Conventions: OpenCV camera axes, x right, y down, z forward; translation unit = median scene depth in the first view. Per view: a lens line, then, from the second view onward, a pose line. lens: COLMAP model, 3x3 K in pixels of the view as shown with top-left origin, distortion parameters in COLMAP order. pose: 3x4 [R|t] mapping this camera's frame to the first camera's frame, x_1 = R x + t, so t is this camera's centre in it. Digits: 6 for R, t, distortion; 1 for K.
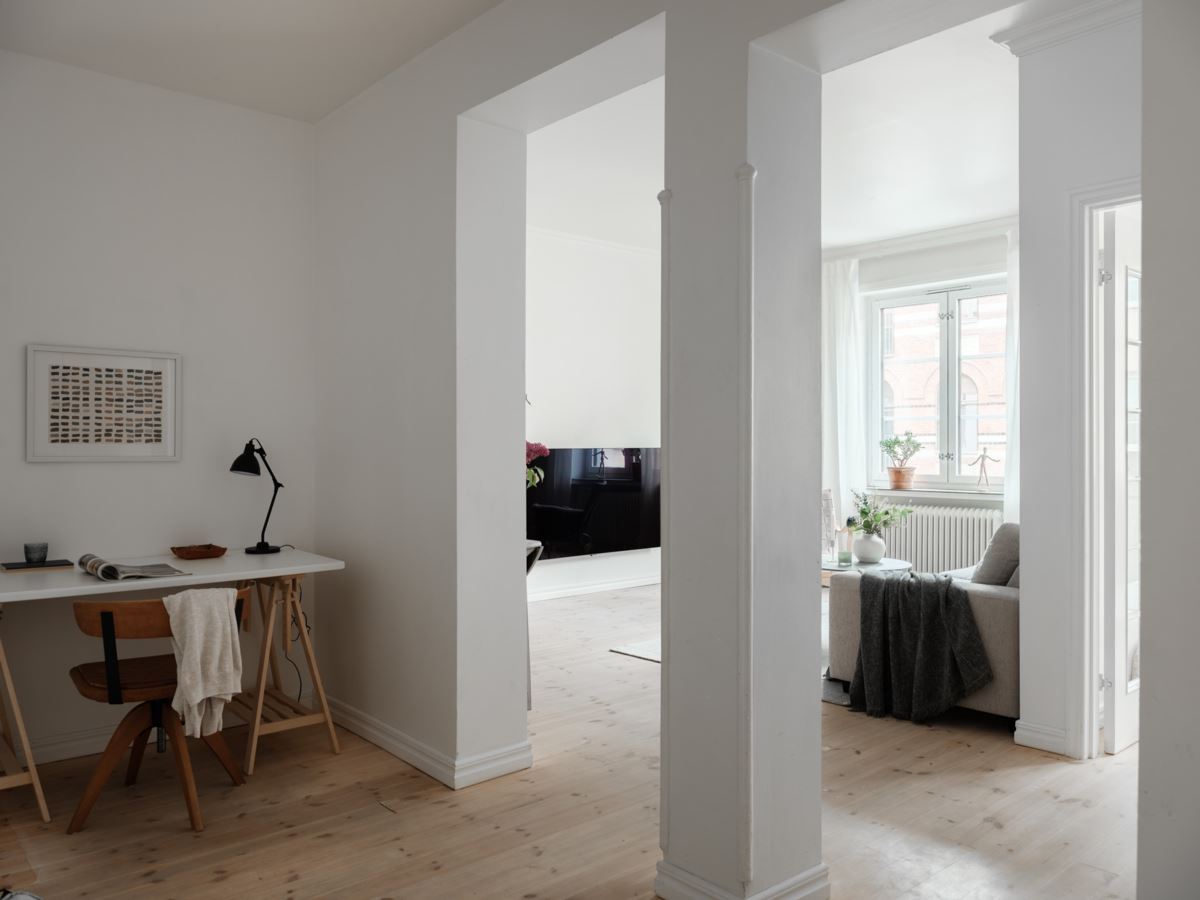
lens RADIAL K [[908.9, 0, 598.1], [0, 908.9, 450.5], [0, 0, 1]] dist [-0.002542, -0.007065]
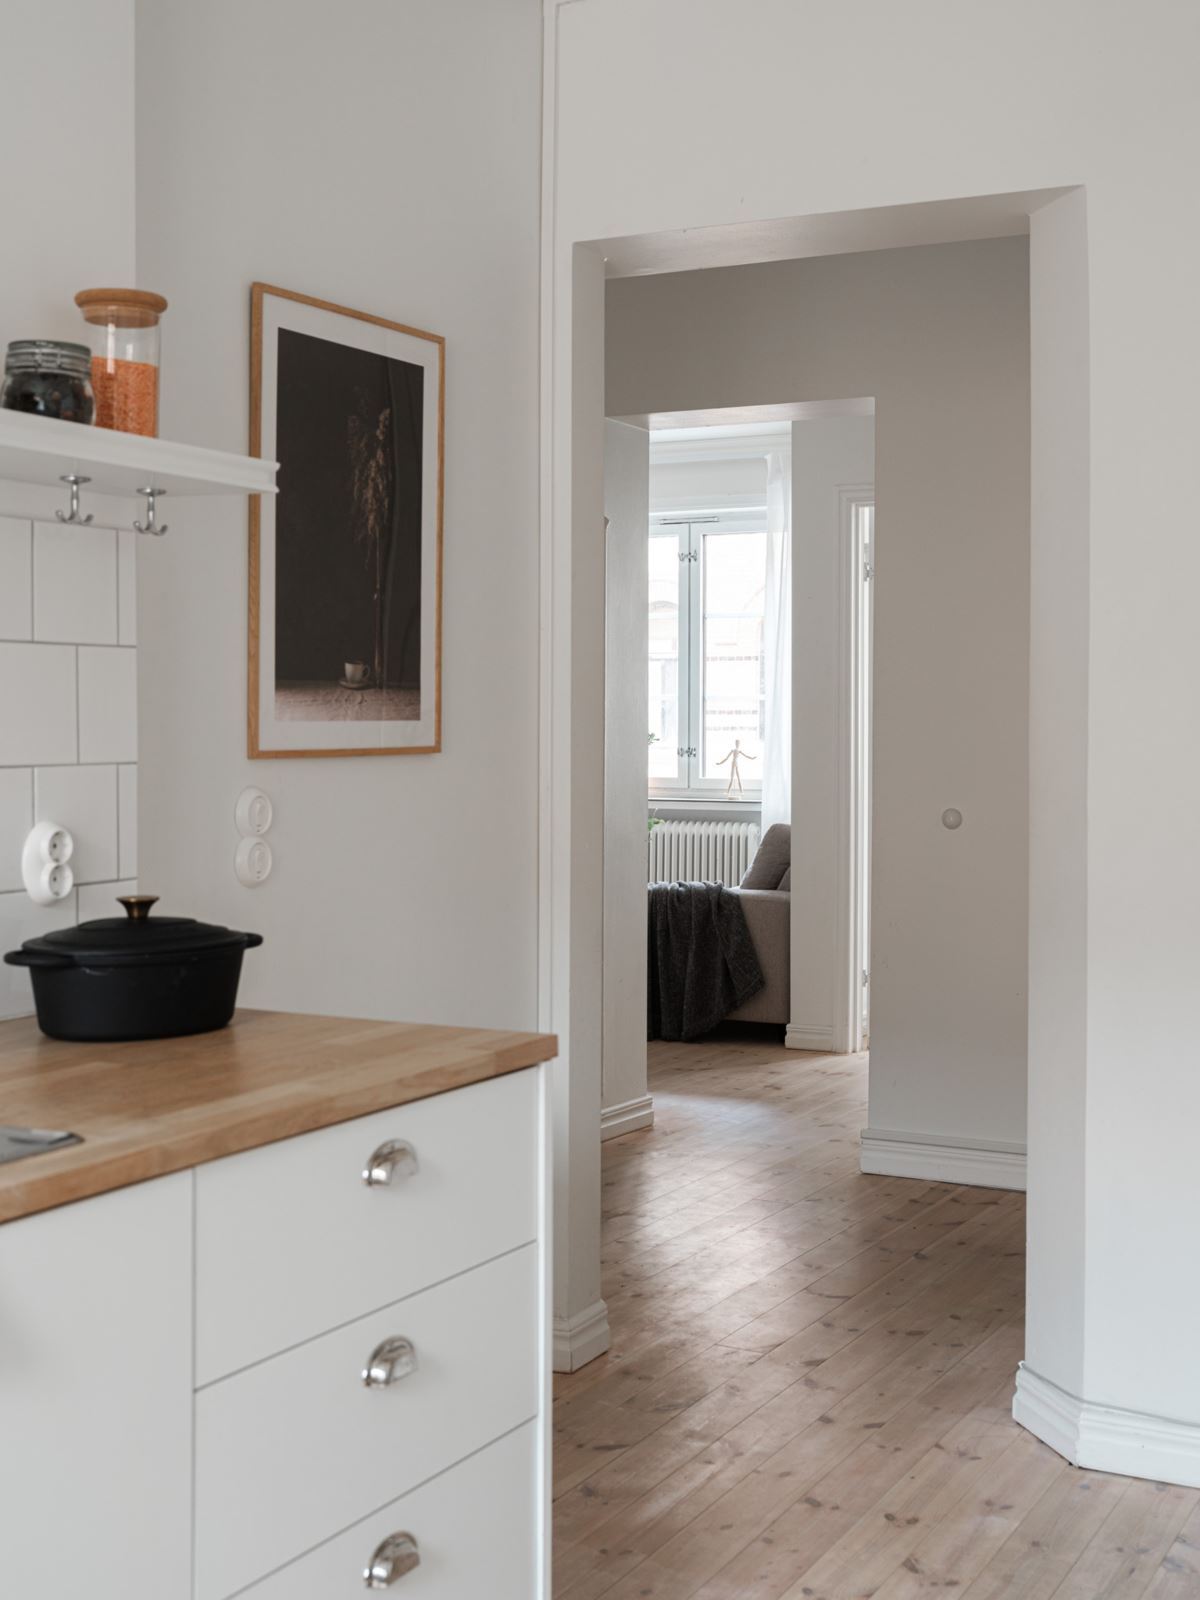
lens RADIAL K [[2070.4, 0, 631.4], [0, 2070.4, 750.8], [0, 0, 1]] dist [-0.008649, 0.000000]
pose [[0.930390, 0.001253, 0.366569, -0.498711], [-0.003566, 0.999978, 0.005631, -0.006667], [-0.366554, -0.006546, 0.930374, -0.982741]]
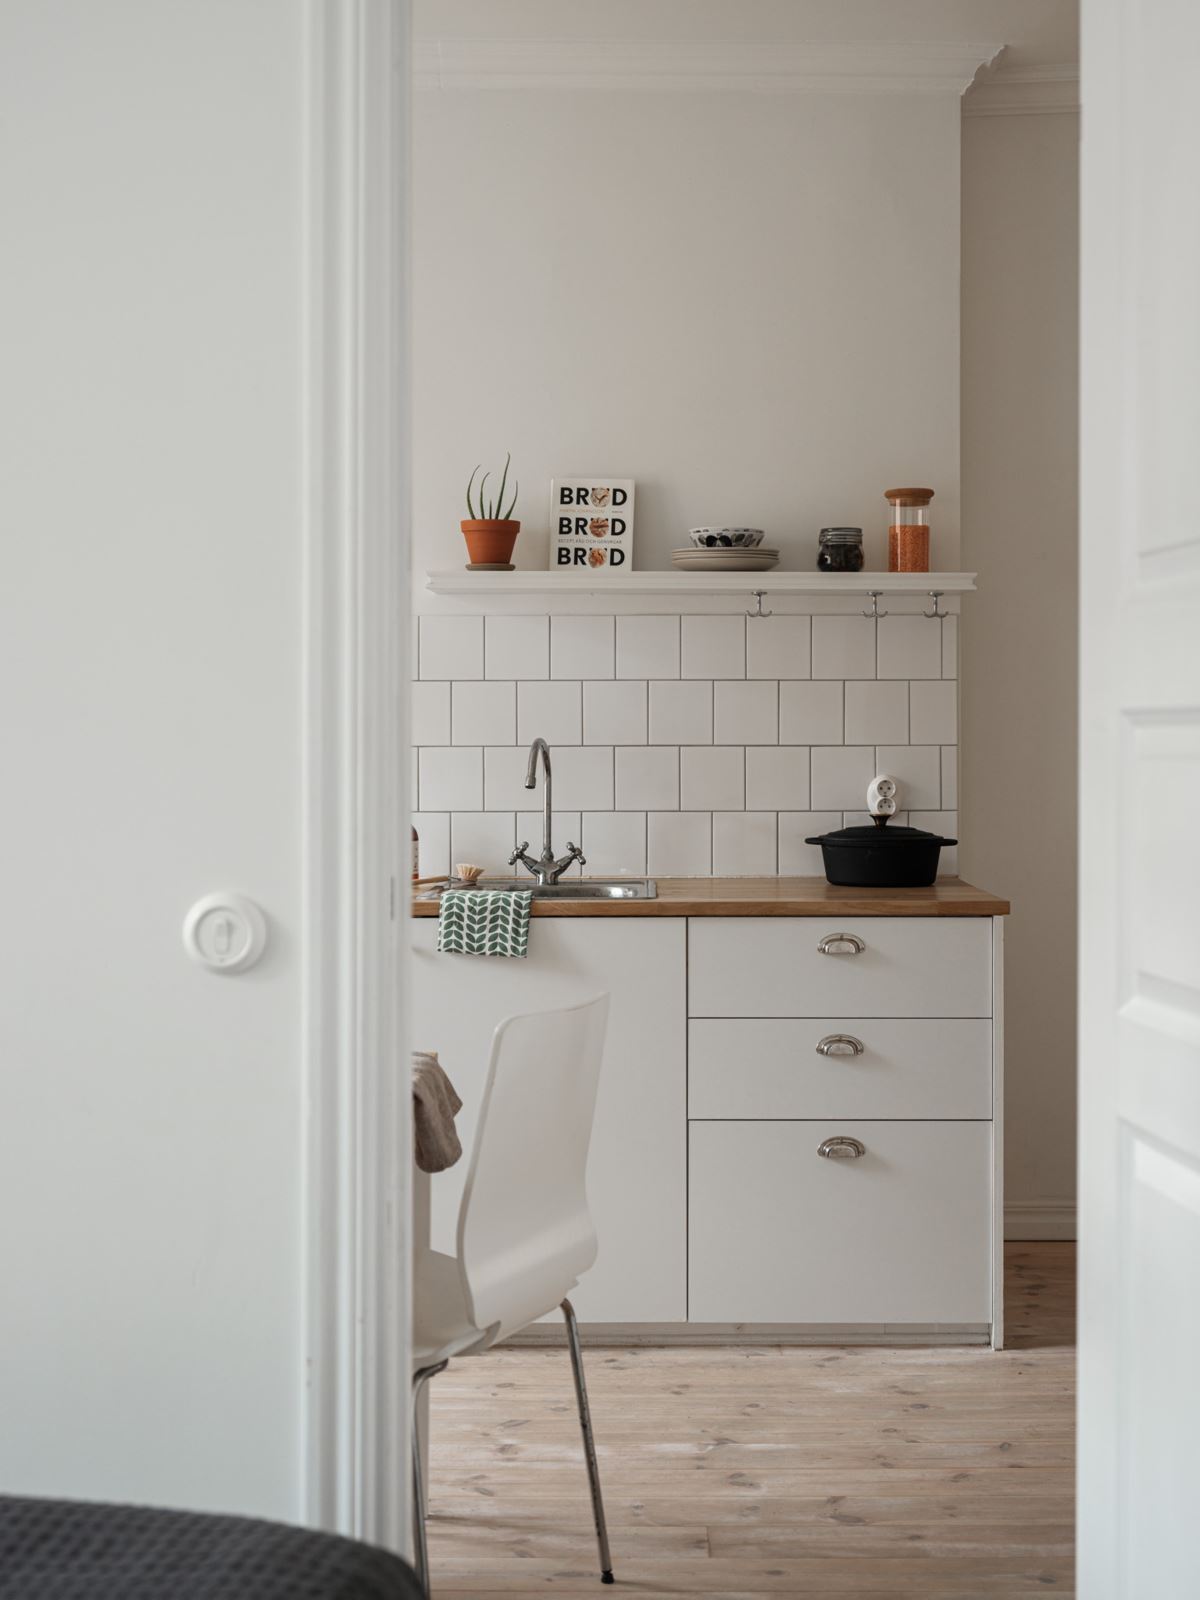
lens RADIAL K [[1894.0, 0, 601.7], [0, 1894.0, 794.0], [0, 0, 1]] dist [-0.037081, 0.000000]
pose [[0.739315, 0.015451, -0.673182, 0.300539], [-0.002303, 0.999789, 0.020419, 0.010625], [0.673356, -0.013546, 0.739195, -1.288951]]
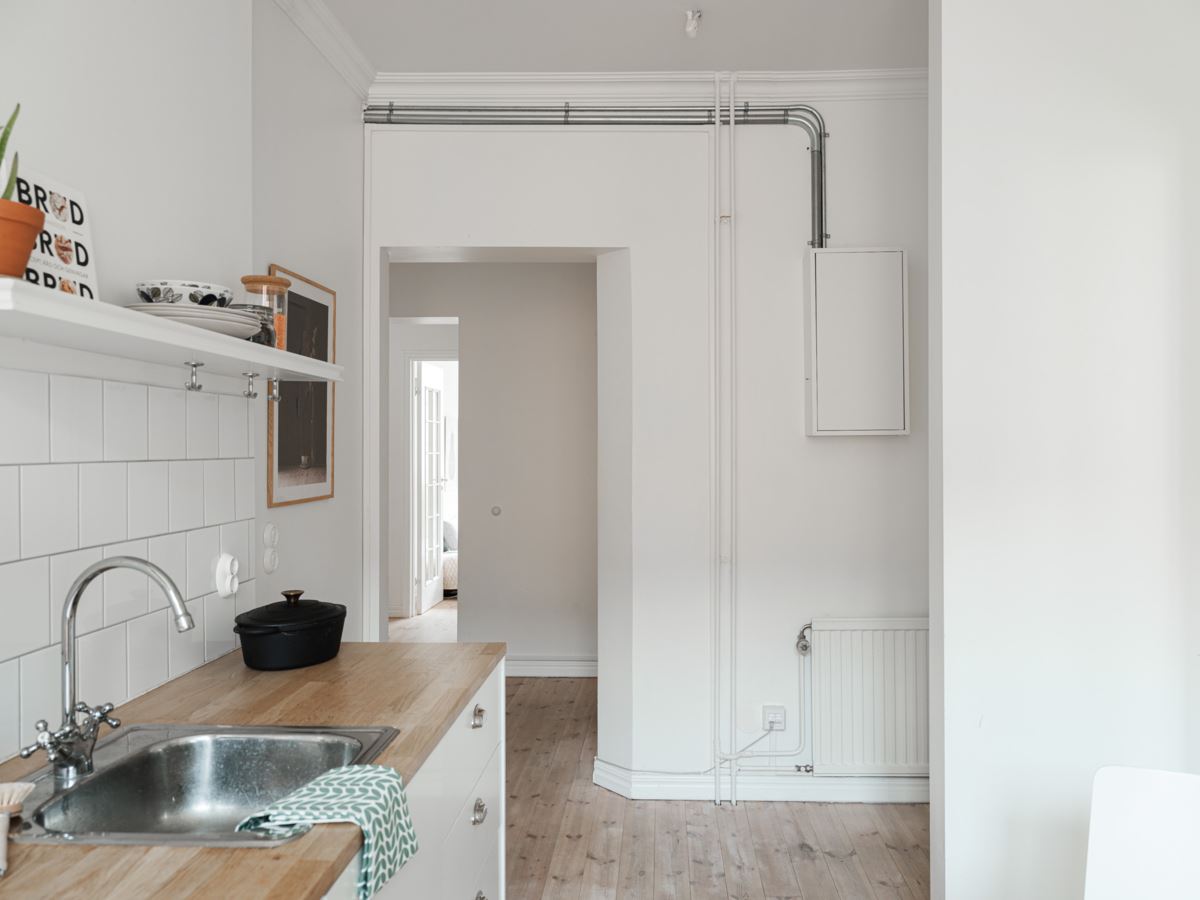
lens RADIAL K [[953.7, 0, 657.8], [0, 953.7, 449.7], [0, 0, 1]] dist [0.024313, 0.009081]
pose [[0.661428, 0.001250, 0.750008, -0.717856], [0.001425, 0.999995, -0.002923, -0.044757], [-0.750008, 0.003002, 0.661422, -0.867366]]
